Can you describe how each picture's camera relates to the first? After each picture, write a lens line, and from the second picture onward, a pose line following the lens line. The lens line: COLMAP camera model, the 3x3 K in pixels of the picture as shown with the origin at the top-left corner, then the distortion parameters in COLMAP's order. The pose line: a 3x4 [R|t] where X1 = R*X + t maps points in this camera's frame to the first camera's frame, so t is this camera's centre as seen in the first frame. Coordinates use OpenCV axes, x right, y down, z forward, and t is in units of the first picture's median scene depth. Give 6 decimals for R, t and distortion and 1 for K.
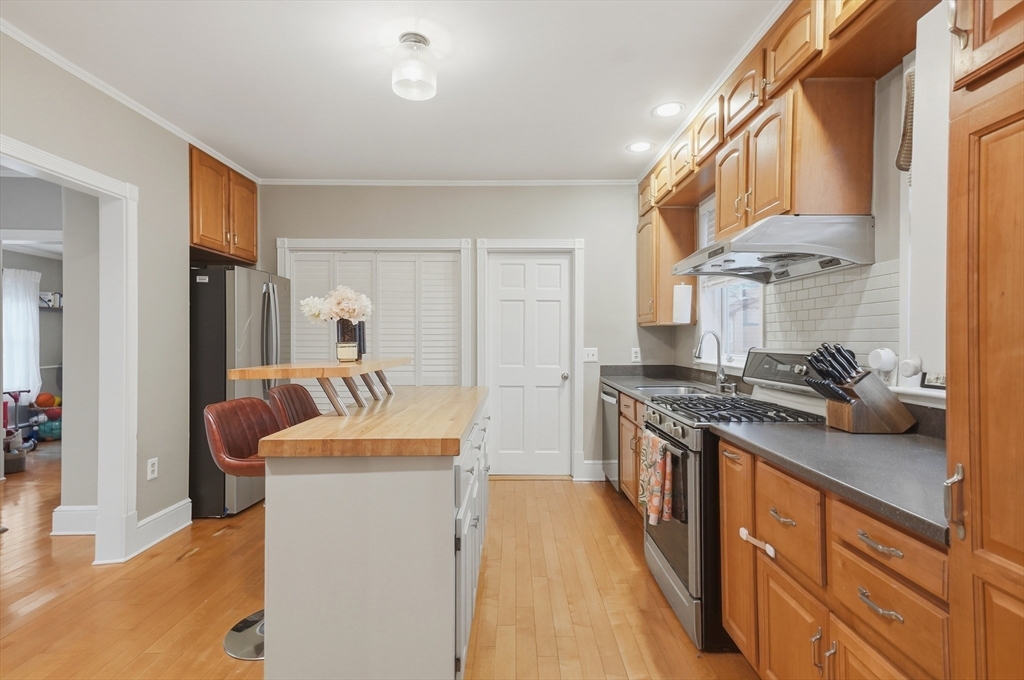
lens RADIAL K [[503.9, 0, 504.5], [0, 503.9, 340.1], [0, 0, 1]] dist [0.016654, 0.009111]
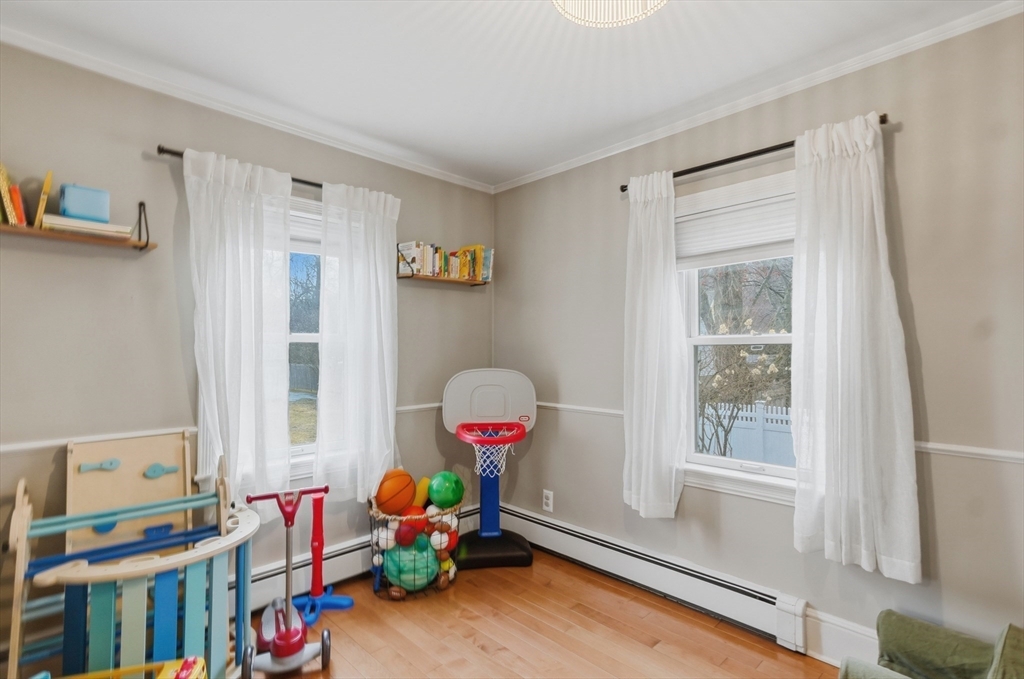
lens RADIAL K [[503.9, 0, 516.4], [0, 503.9, 341.3], [0, 0, 1]] dist [0.016654, 0.009111]
pose [[0.709389, -0.009998, -0.704747, -0.552683], [-0.000348, 0.999894, -0.014535, -0.000215], [0.704817, 0.010557, 0.709310, 0.806672]]
